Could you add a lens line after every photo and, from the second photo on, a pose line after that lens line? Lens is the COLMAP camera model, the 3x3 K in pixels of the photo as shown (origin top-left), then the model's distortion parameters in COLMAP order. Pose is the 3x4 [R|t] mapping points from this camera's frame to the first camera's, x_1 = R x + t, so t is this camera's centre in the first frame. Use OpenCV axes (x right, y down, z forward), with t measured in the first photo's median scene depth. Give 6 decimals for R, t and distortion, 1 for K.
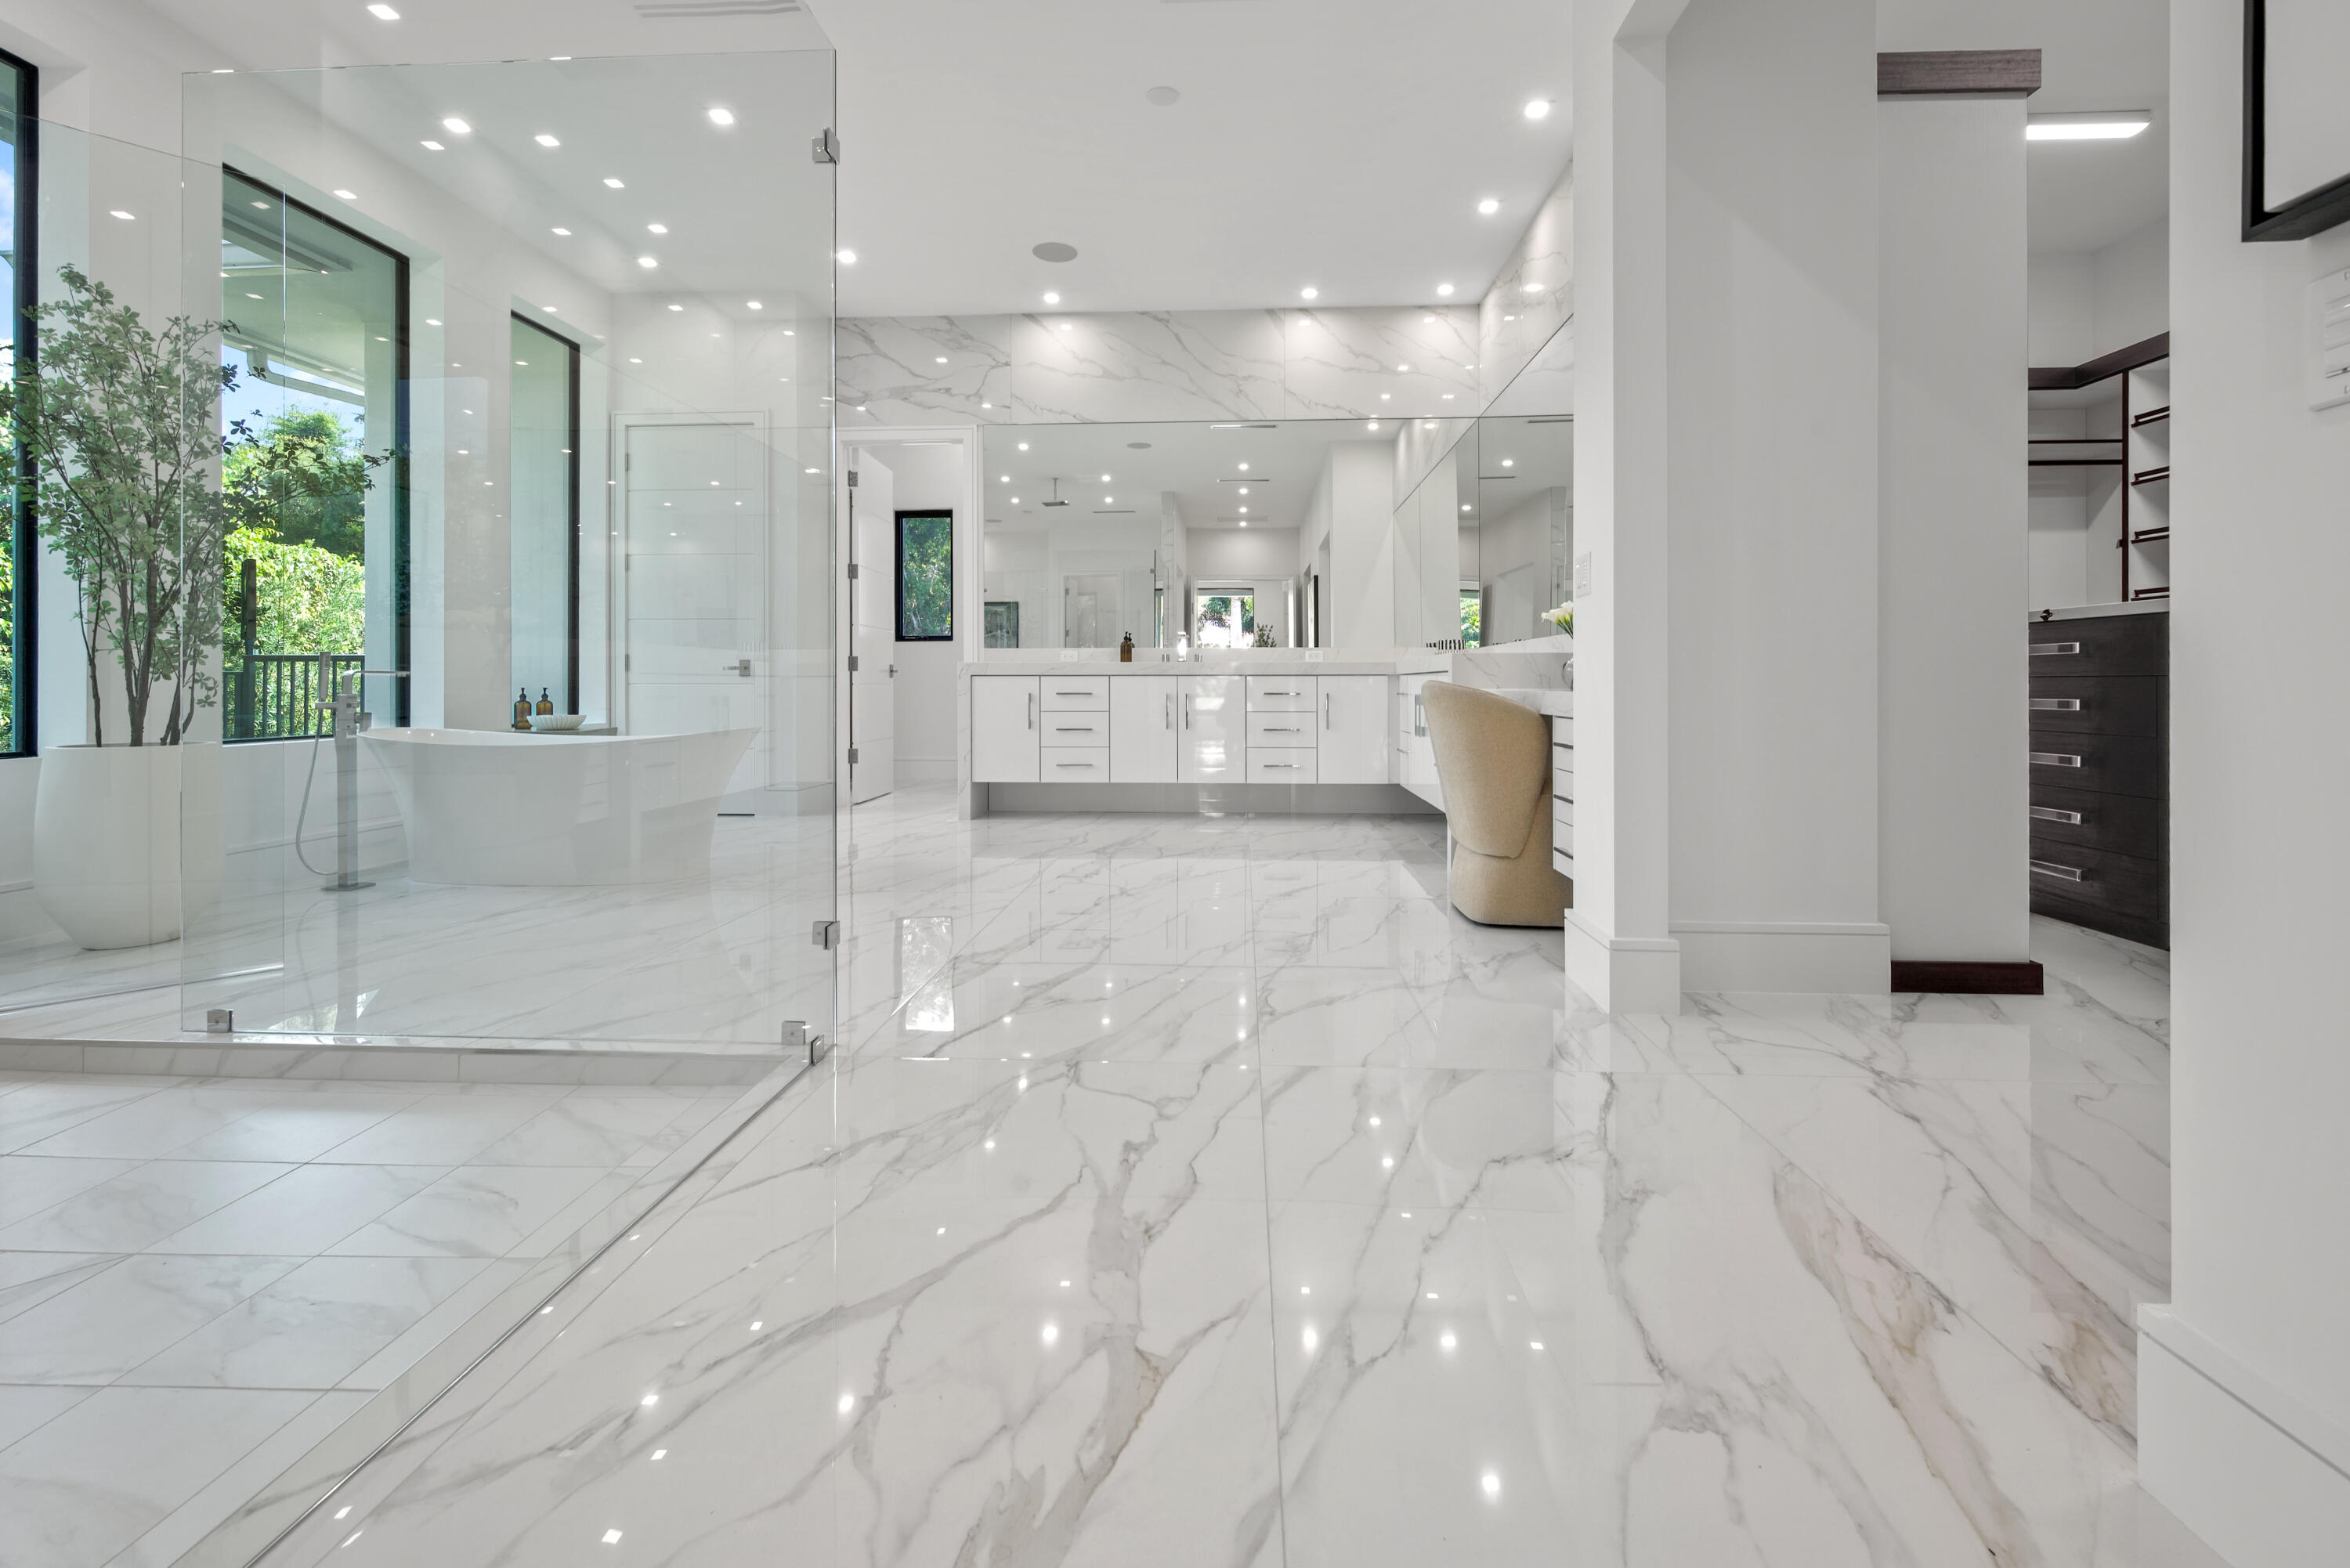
lens RADIAL K [[1008.8, 0, 1189.2], [0, 1008.8, 680.1], [0, 0, 1]] dist [0.003702, 0.000333]
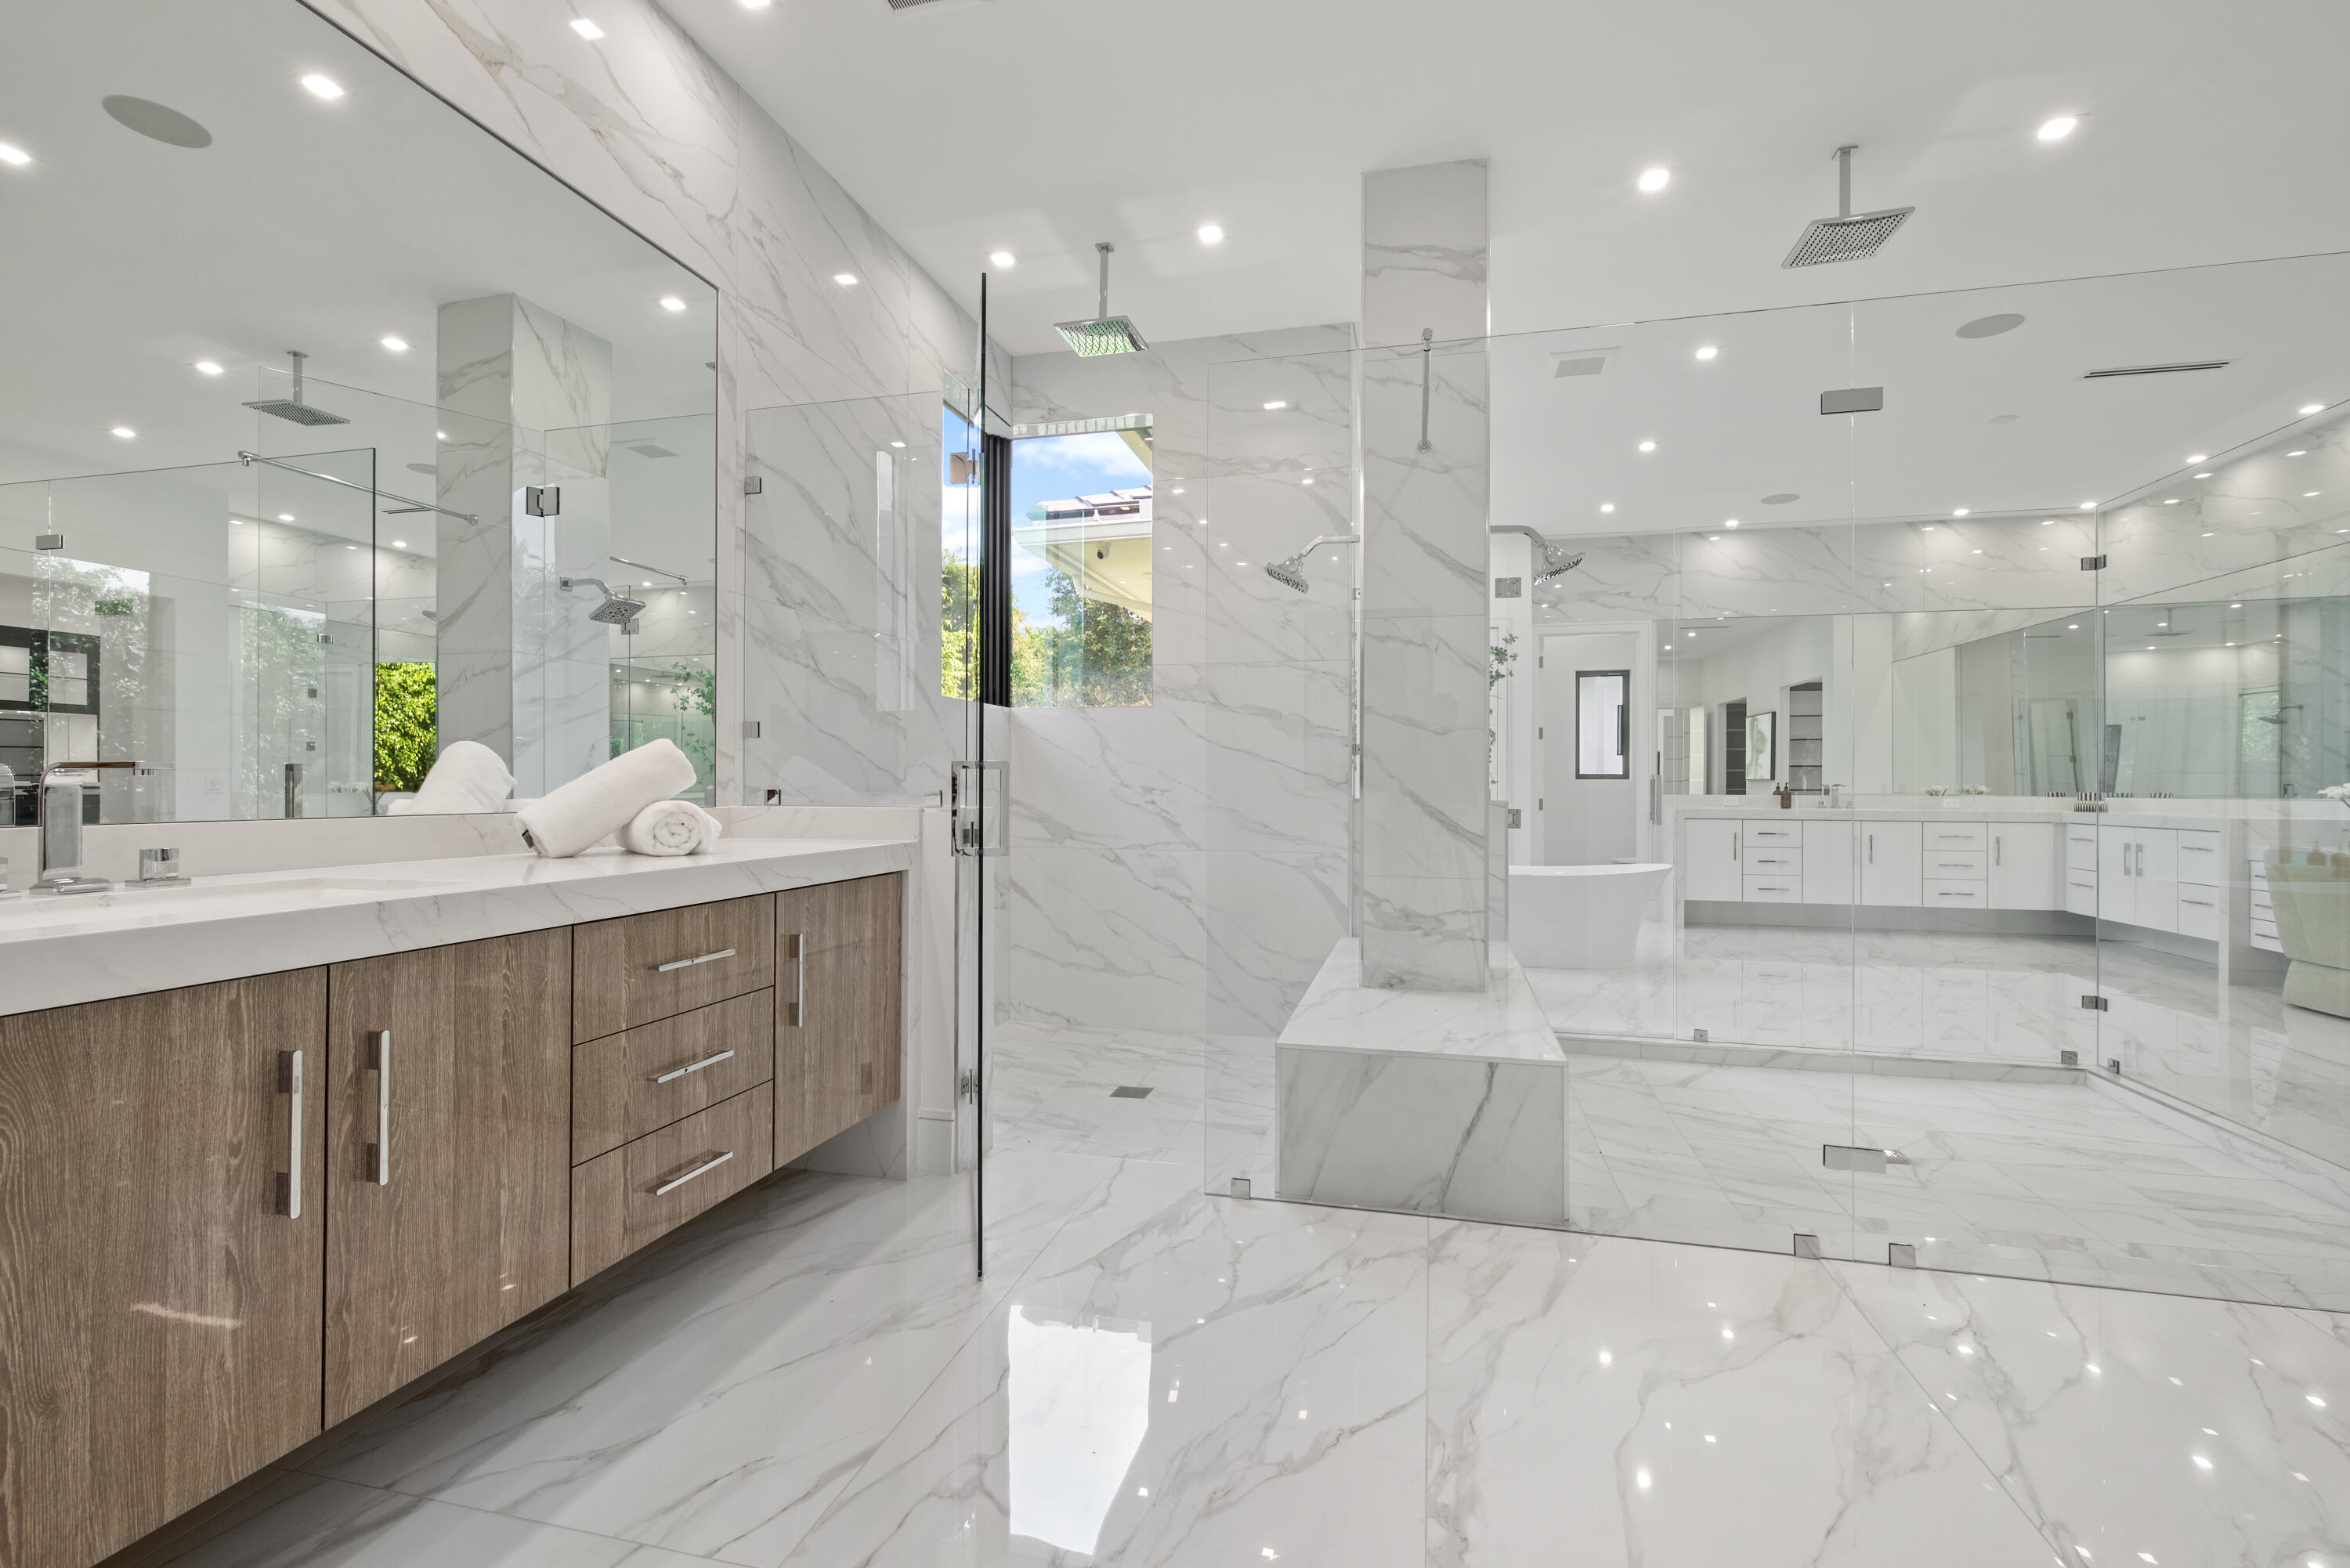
lens RADIAL K [[1047.6, 0, 1148.2], [0, 1047.6, 787.1], [0, 0, 1]] dist [-0.002107, 0.001370]
pose [[0.985339, 0.001092, -0.170603, -0.626157], [-0.001808, 0.999990, -0.004044, -0.036771], [0.170597, 0.004293, 0.985331, -0.421813]]
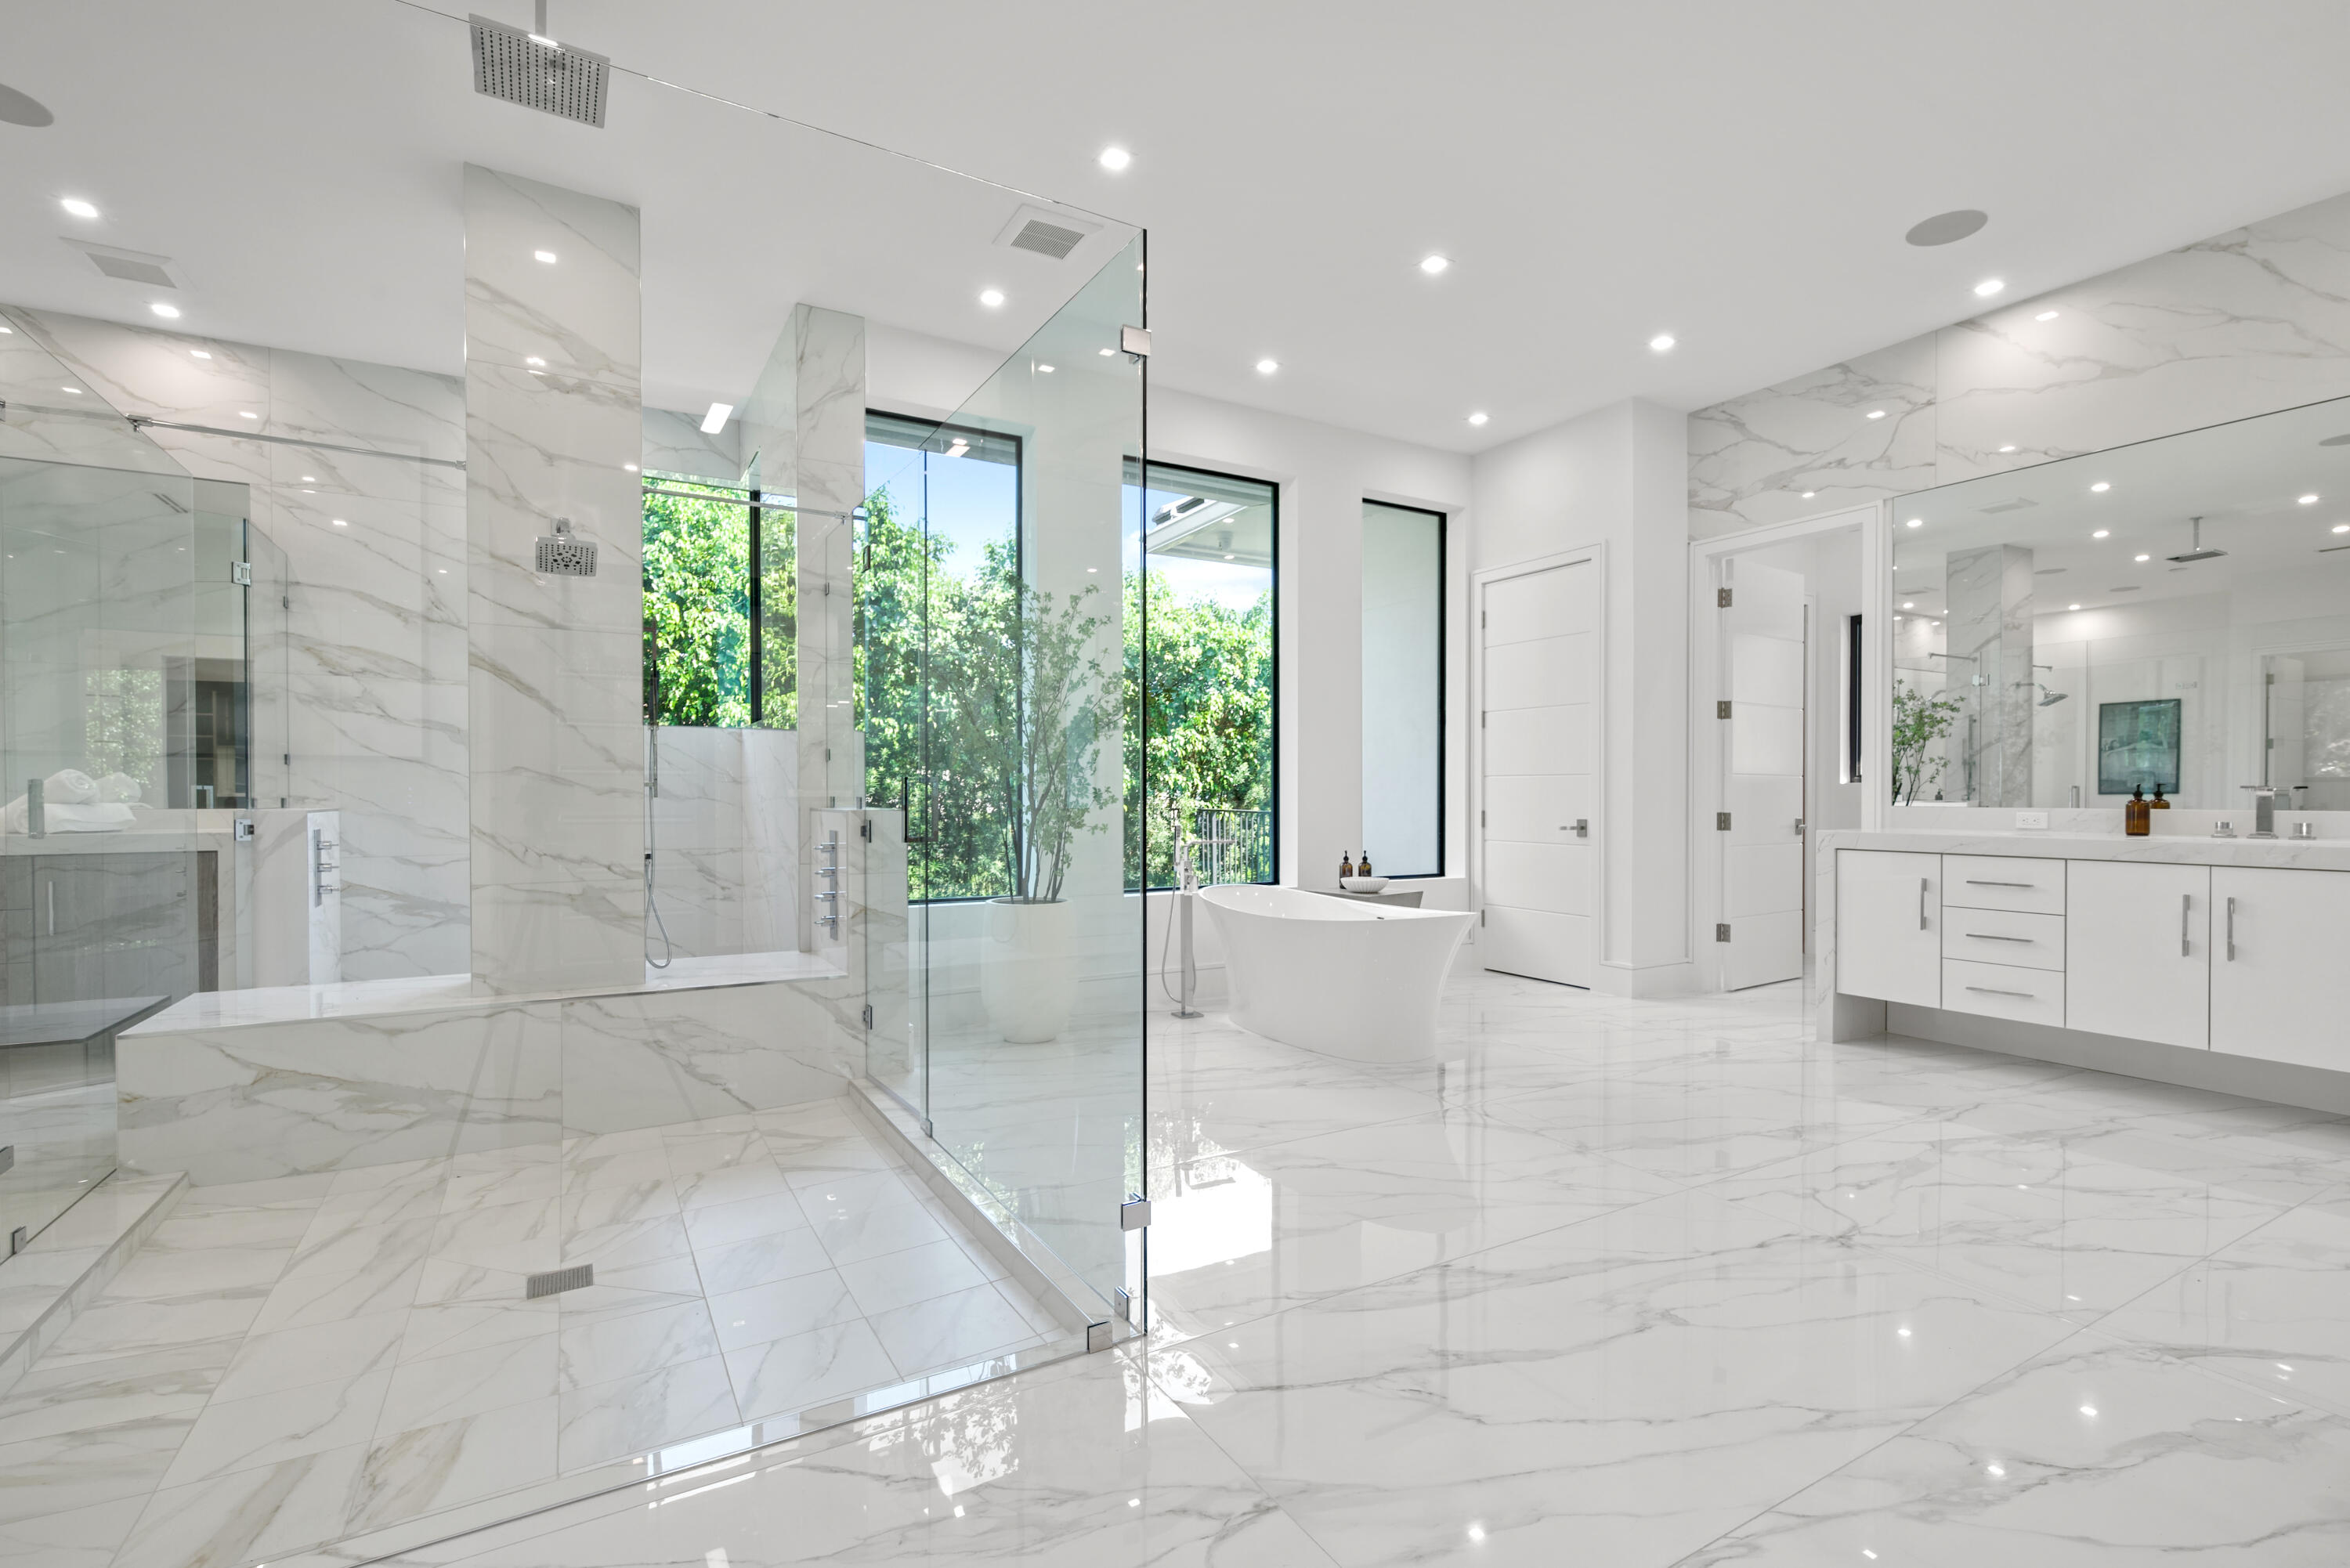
lens RADIAL K [[1047.6, 0, 1160.2], [0, 1047.6, 821.5], [0, 0, 1]] dist [-0.002107, 0.001370]
pose [[0.561913, 0.018995, -0.826978, 0.131987], [-0.002465, 0.999770, 0.021289, -0.037453], [0.827193, -0.009925, 0.561830, 0.149877]]
